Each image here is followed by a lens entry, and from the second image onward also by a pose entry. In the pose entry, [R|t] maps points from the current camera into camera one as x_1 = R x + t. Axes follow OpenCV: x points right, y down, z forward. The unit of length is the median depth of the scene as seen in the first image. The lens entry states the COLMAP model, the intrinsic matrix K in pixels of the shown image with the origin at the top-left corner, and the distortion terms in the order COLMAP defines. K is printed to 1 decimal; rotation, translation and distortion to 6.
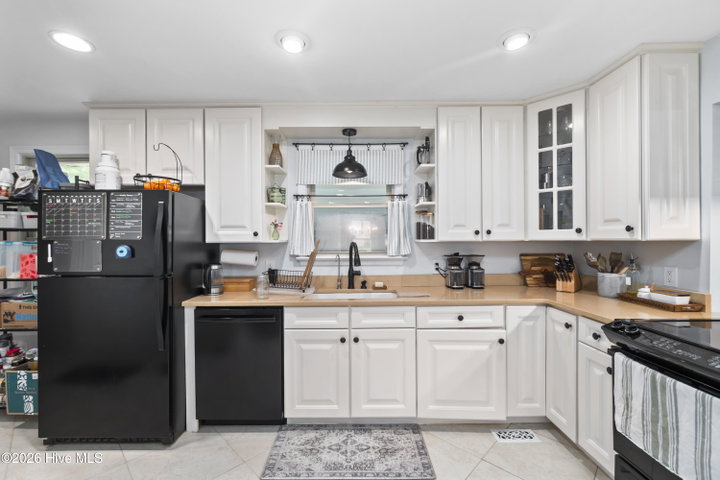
lens RADIAL K [[309.6, 0, 360.0], [0, 309.6, 240.0], [0, 0, 1]] dist [0.000372, -0.000040]
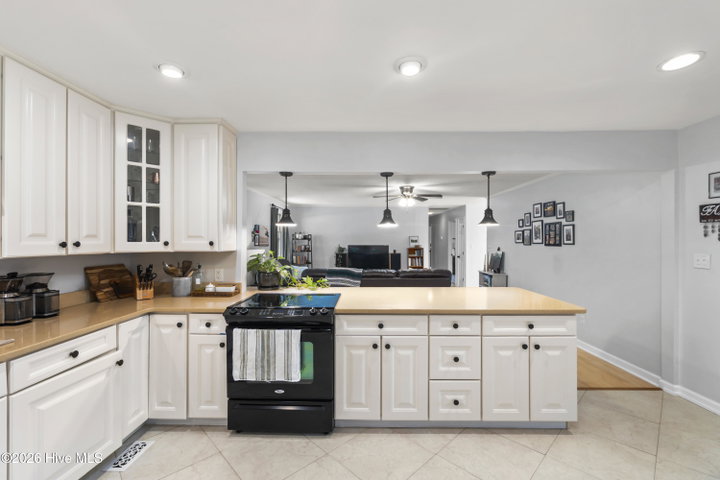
lens RADIAL K [[312.3, 0, 360.0], [0, 312.3, 240.0], [0, 0, 1]] dist [-0.001521, -0.000151]
pose [[0.024670, 0.009401, 0.999651, -0.409227], [-0.002311, 0.999954, -0.009347, -0.031263], [-0.999693, -0.002079, 0.024691, 0.224575]]
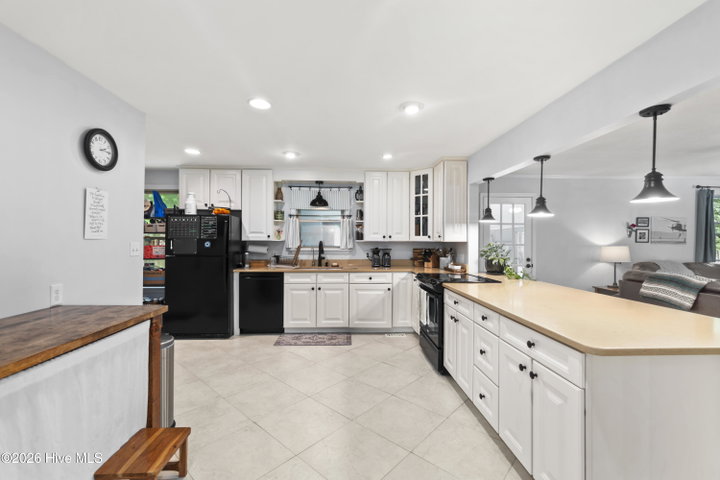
lens RADIAL K [[309.6, 0, 360.0], [0, 309.6, 240.0], [0, 0, 1]] dist [0.000372, -0.000040]
pose [[0.999209, 0.011131, 0.038178, 0.155464], [-0.011163, 0.999937, 0.000624, -0.004559], [-0.038168, -0.001049, 0.999271, -0.948560]]
